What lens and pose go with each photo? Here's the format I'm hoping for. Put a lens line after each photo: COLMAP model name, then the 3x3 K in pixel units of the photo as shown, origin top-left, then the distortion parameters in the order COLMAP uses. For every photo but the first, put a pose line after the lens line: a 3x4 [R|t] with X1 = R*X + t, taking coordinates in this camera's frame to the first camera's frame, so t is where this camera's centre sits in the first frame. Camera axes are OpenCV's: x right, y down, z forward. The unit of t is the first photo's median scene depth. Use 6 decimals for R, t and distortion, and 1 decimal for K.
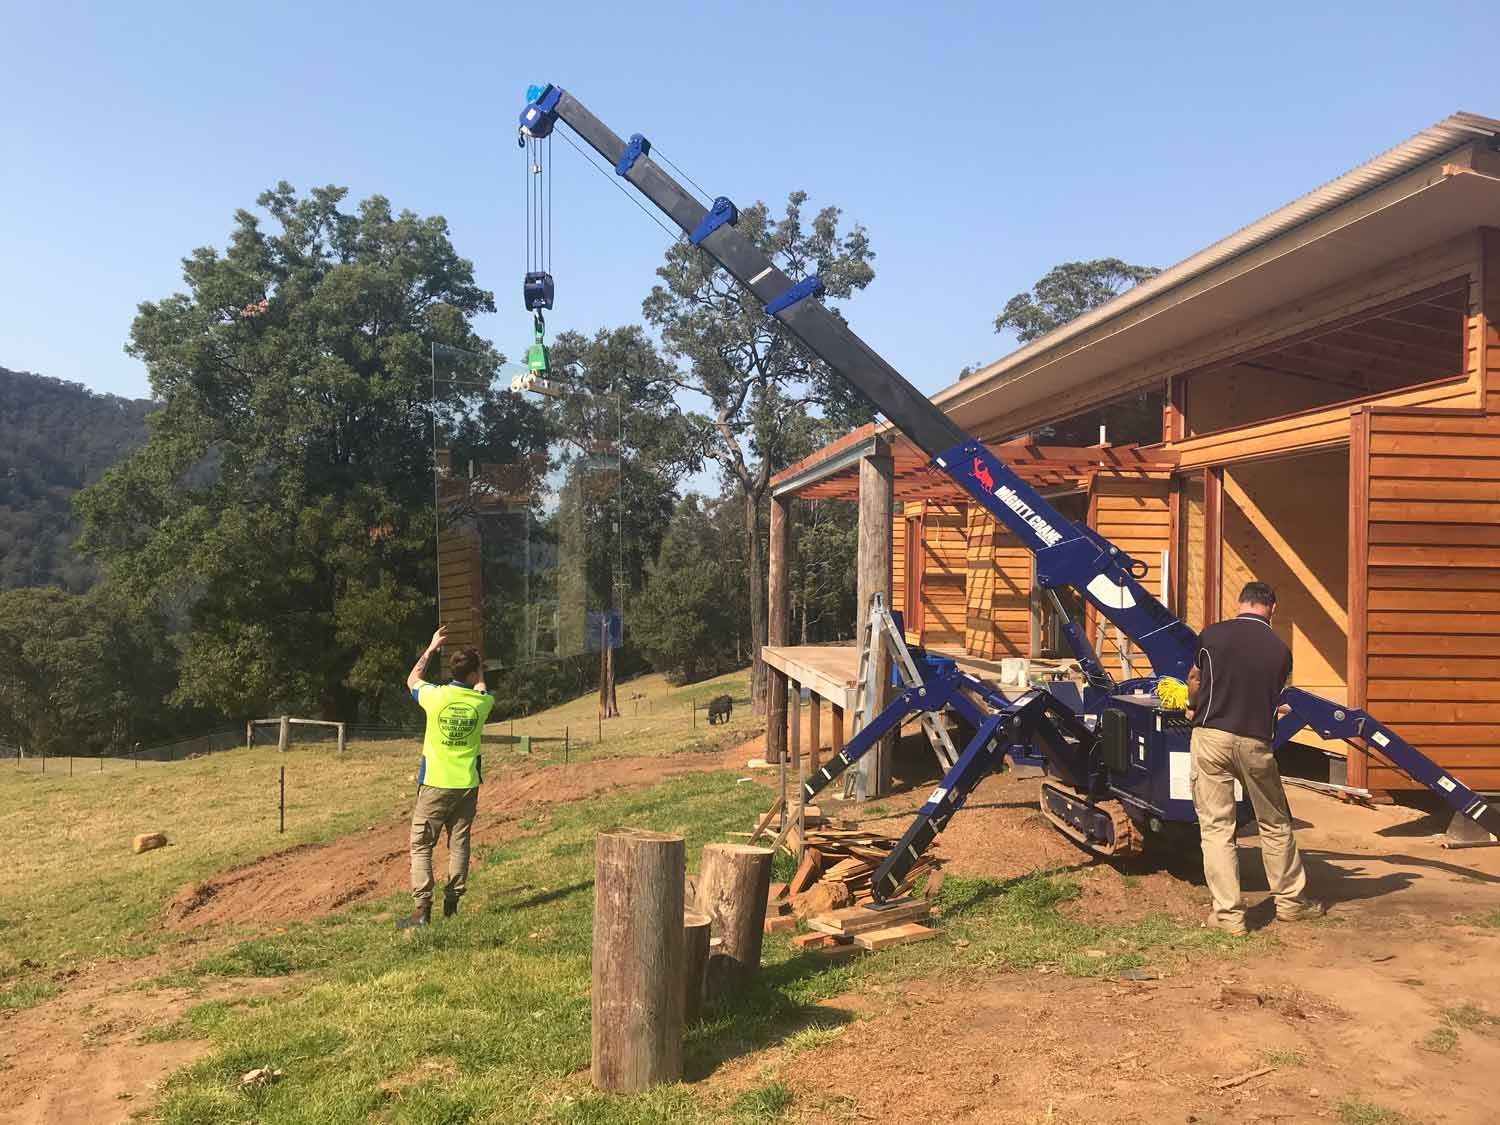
lens RADIAL K [[1249.6, 0, 750.0], [0, 1249.6, 562.5], [0, 0, 1]] dist [-0.002136, 0.057150]
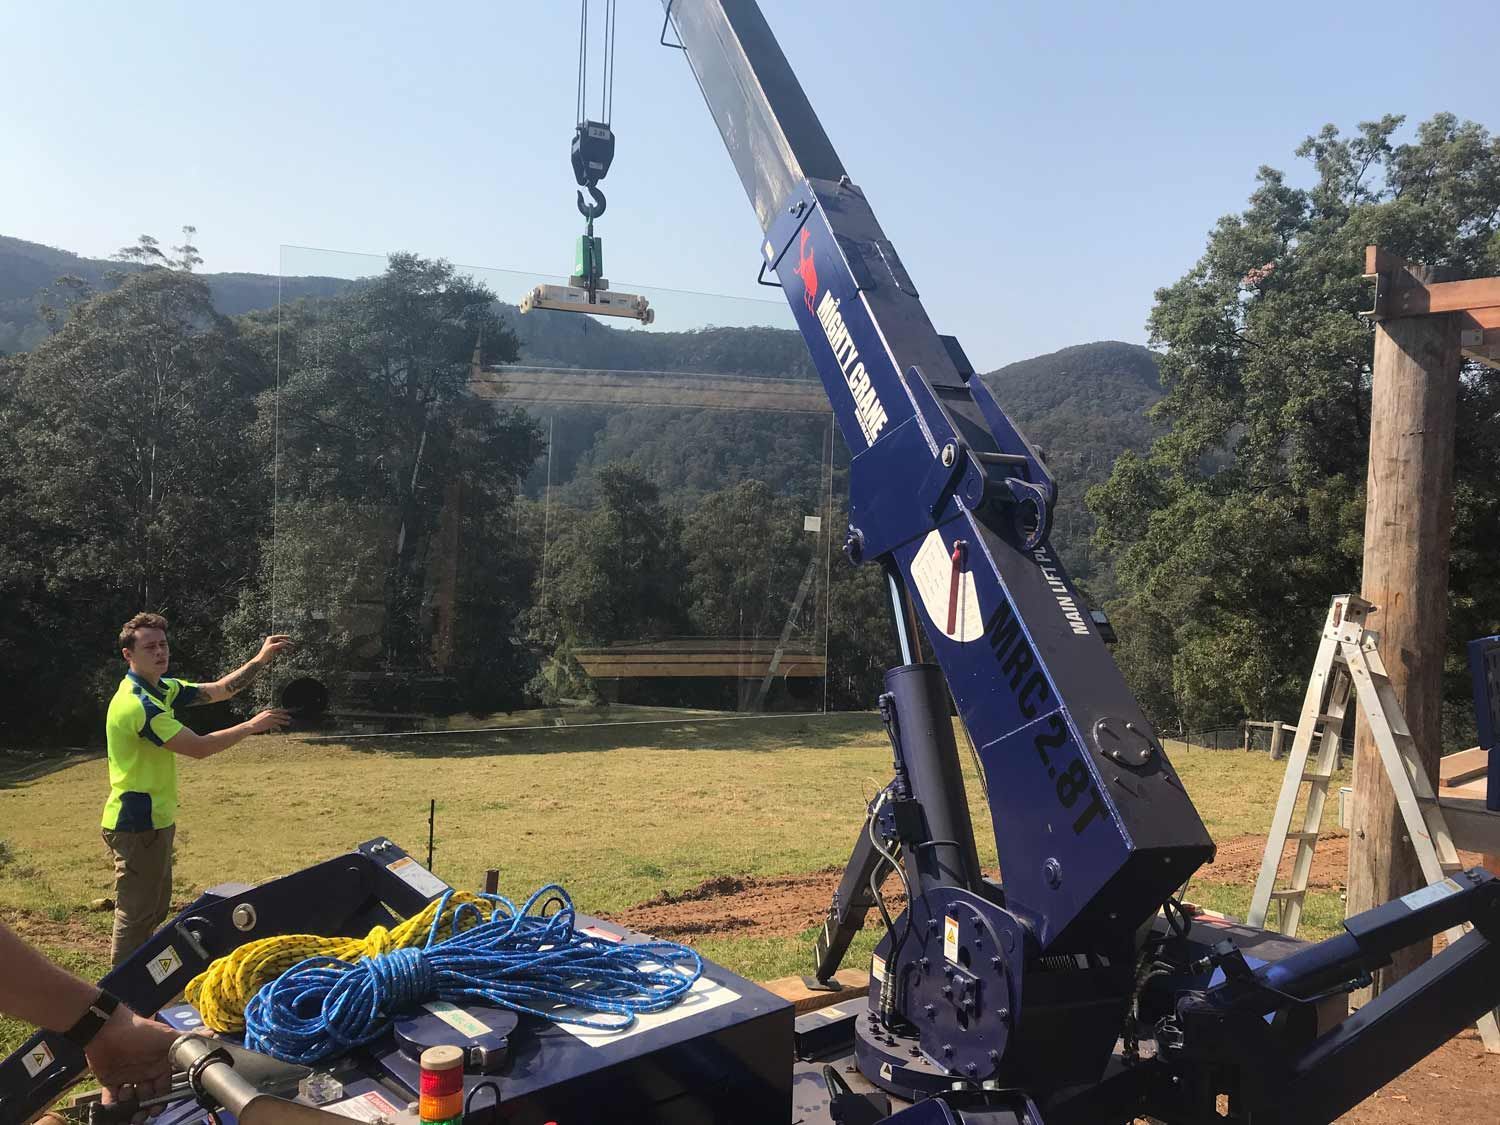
lens RADIAL K [[1249.6, 0, 750.0], [0, 1249.6, 562.5], [0, 0, 1]] dist [-0.002136, 0.057150]
pose [[0.625768, 0.035969, -0.779180, 0.085845], [-0.031806, 0.999282, 0.020585, 0.002110], [0.779361, 0.011901, 0.626463, 0.135227]]
